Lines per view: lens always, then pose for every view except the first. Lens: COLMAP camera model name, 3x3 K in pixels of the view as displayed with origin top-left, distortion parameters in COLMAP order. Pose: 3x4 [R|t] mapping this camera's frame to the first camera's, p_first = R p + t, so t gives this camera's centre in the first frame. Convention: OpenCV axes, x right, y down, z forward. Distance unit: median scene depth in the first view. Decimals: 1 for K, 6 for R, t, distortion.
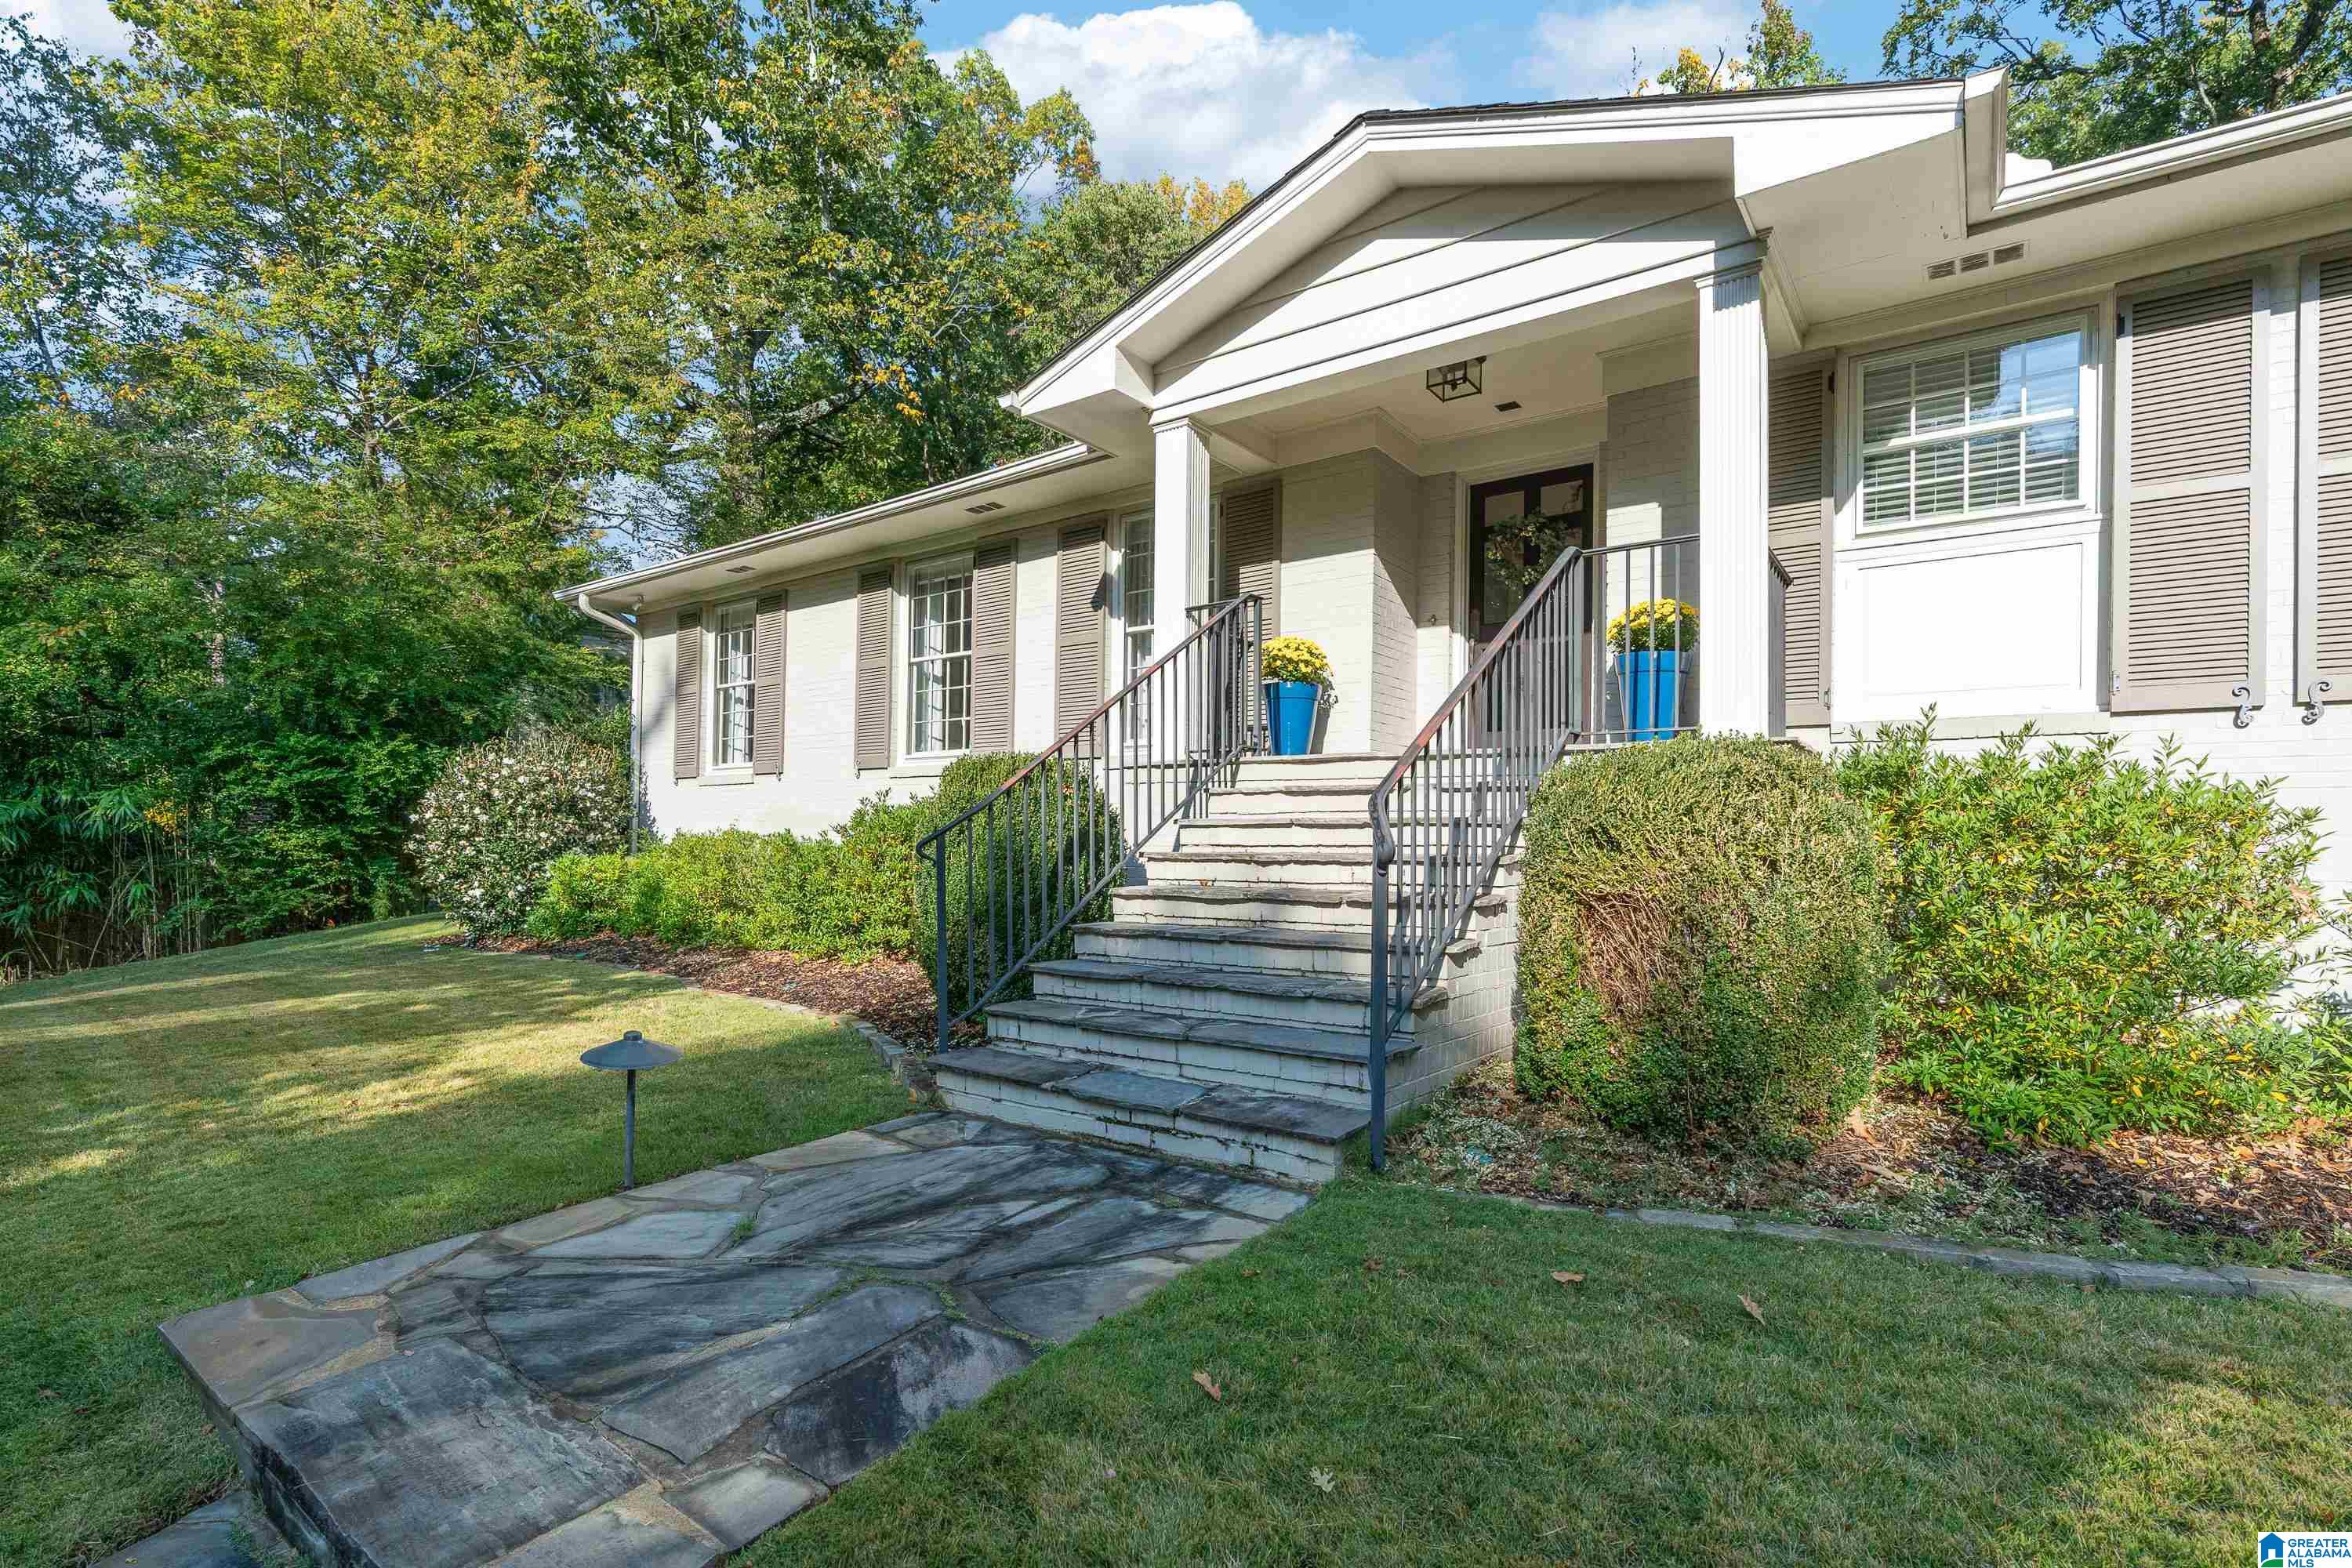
lens RADIAL K [[1084.2, 0, 1161.1], [0, 1084.2, 819.2], [0, 0, 1]] dist [-0.001349, -0.000096]
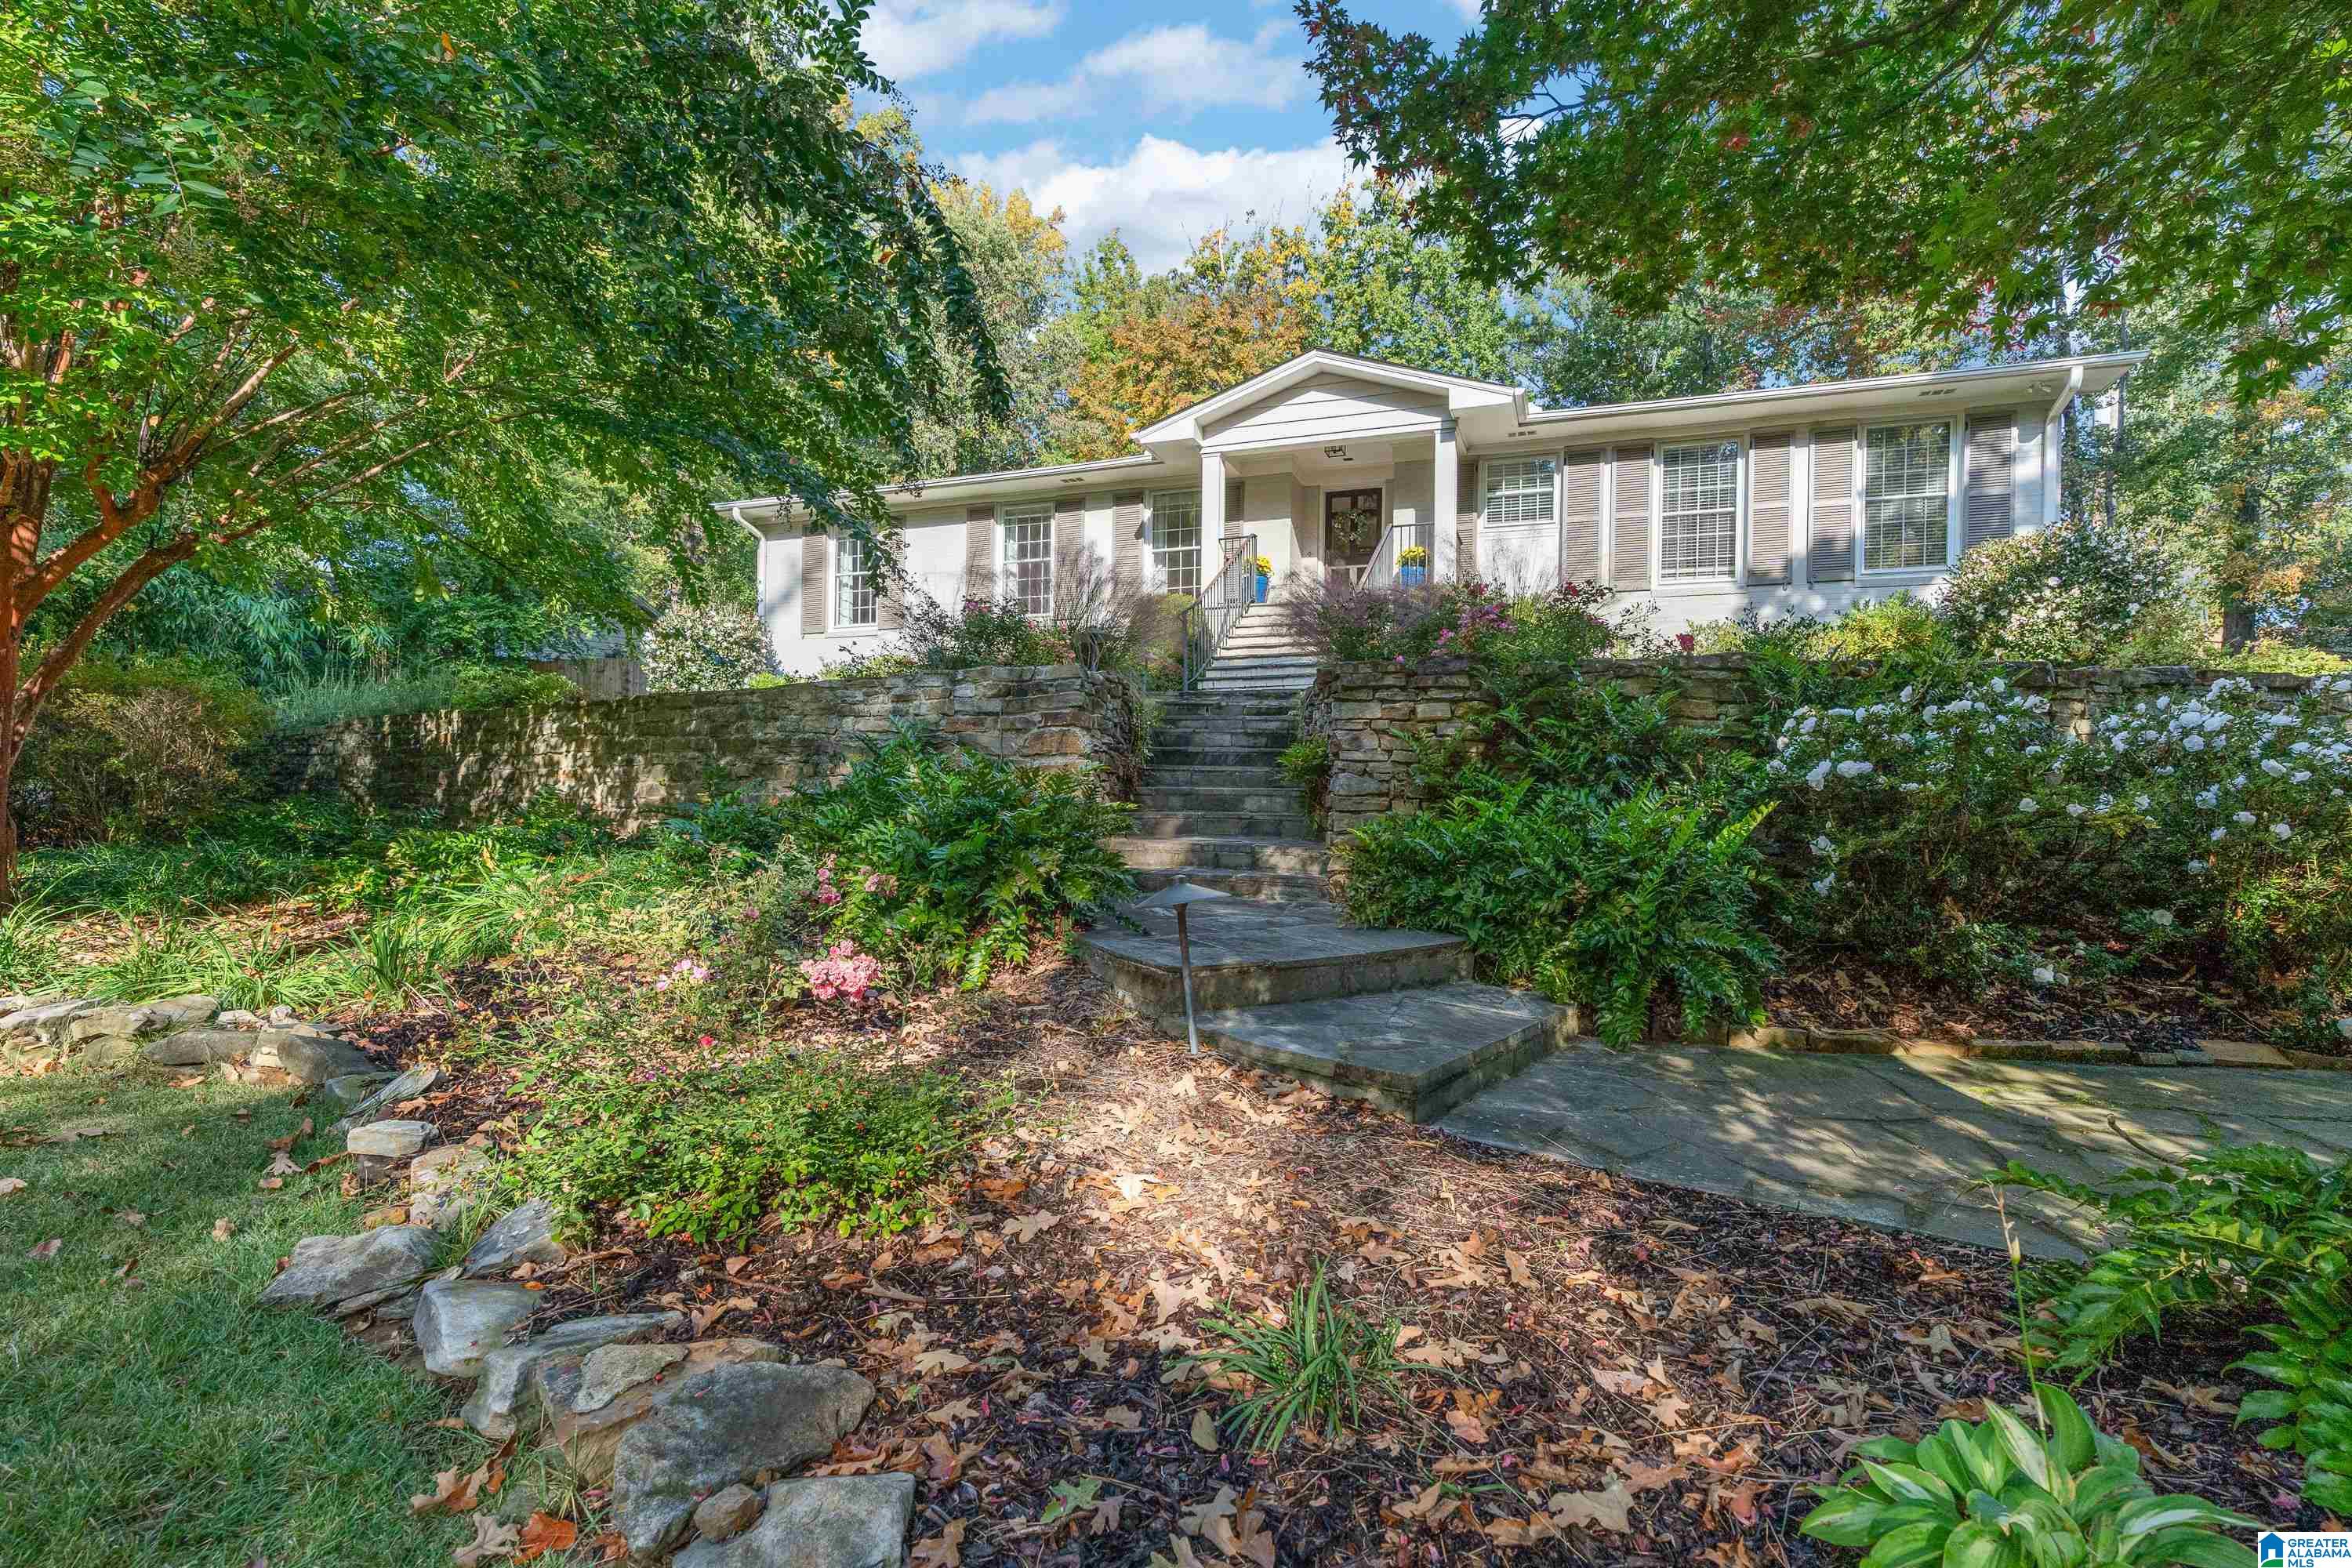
lens RADIAL K [[1107.9, 0, 1176.0], [0, 1107.9, 784.0], [0, 0, 1]] dist [0.000231, -0.000129]
pose [[0.954171, 0.004328, 0.299229, -0.781251], [-0.003358, 0.999987, -0.003754, 0.332313], [-0.299242, 0.002577, 0.954174, -1.196236]]
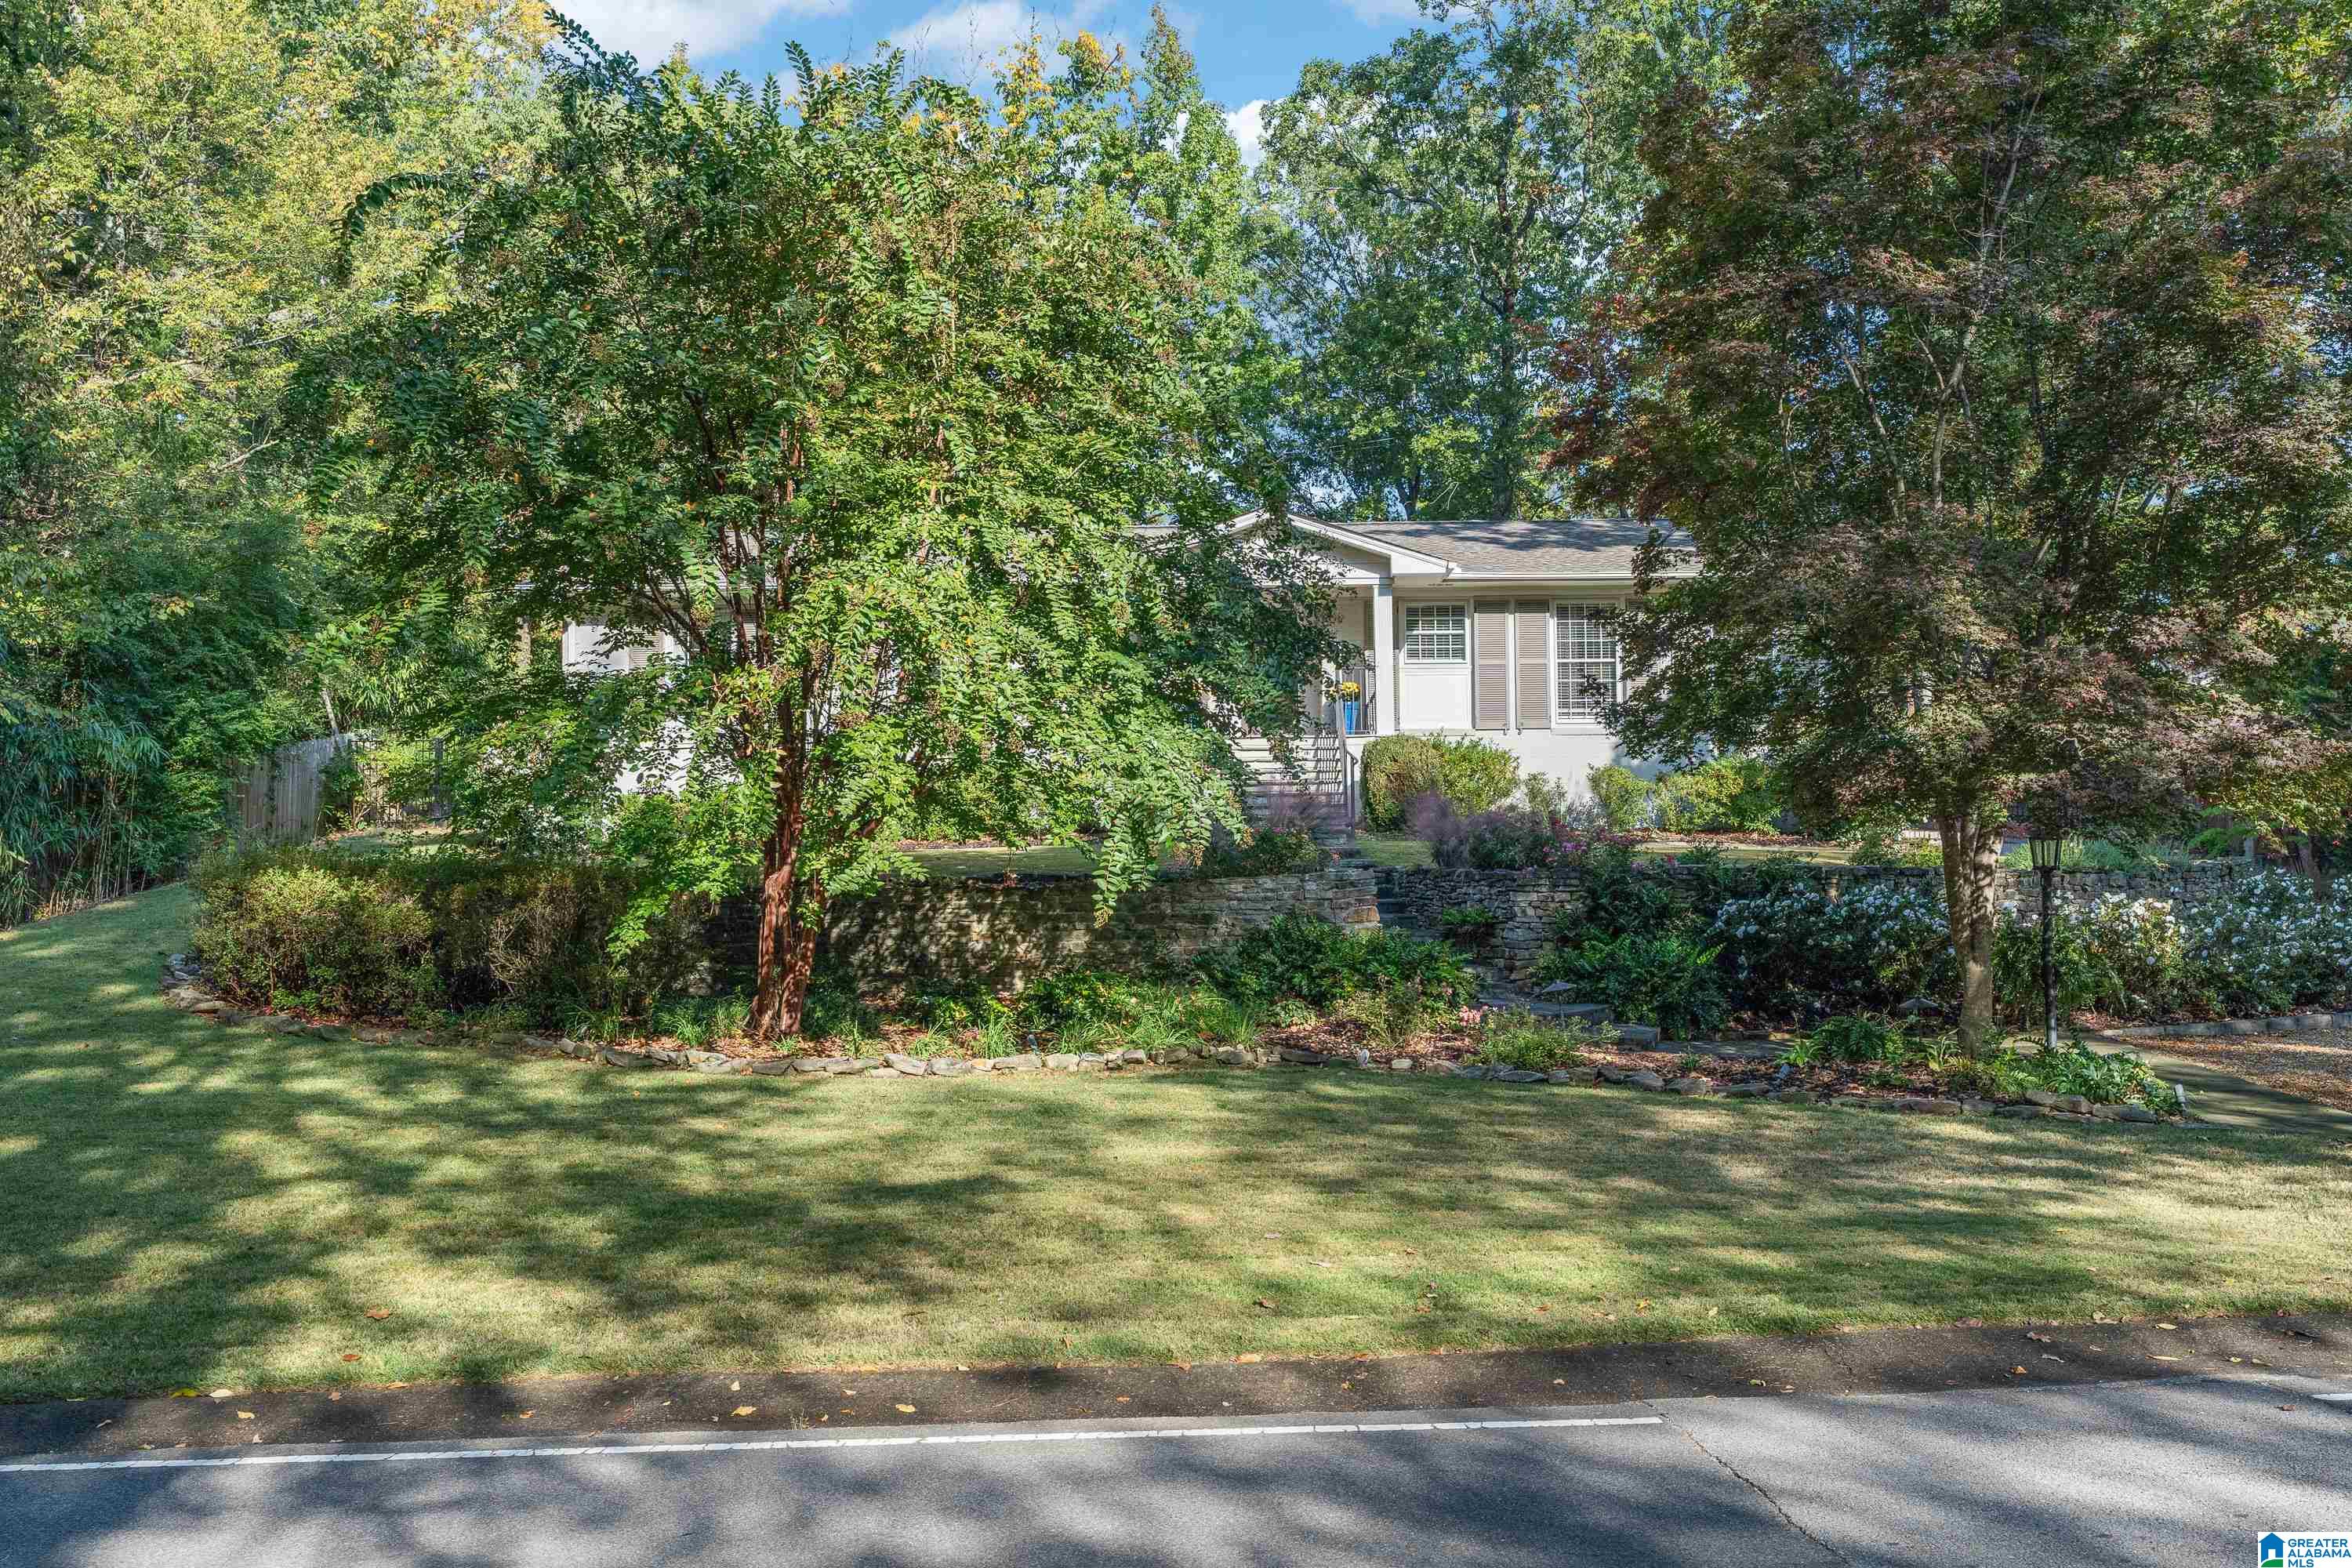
lens RADIAL K [[1970.9, 0, 1176.0], [0, 1970.9, 784.0], [0, 0, 1]] dist [-0.009180, -0.001877]
pose [[0.813085, 0.007274, 0.582100, -2.561481], [0.014717, 0.999346, -0.033044, 0.192424], [-0.581959, 0.035435, 0.812446, -2.545473]]
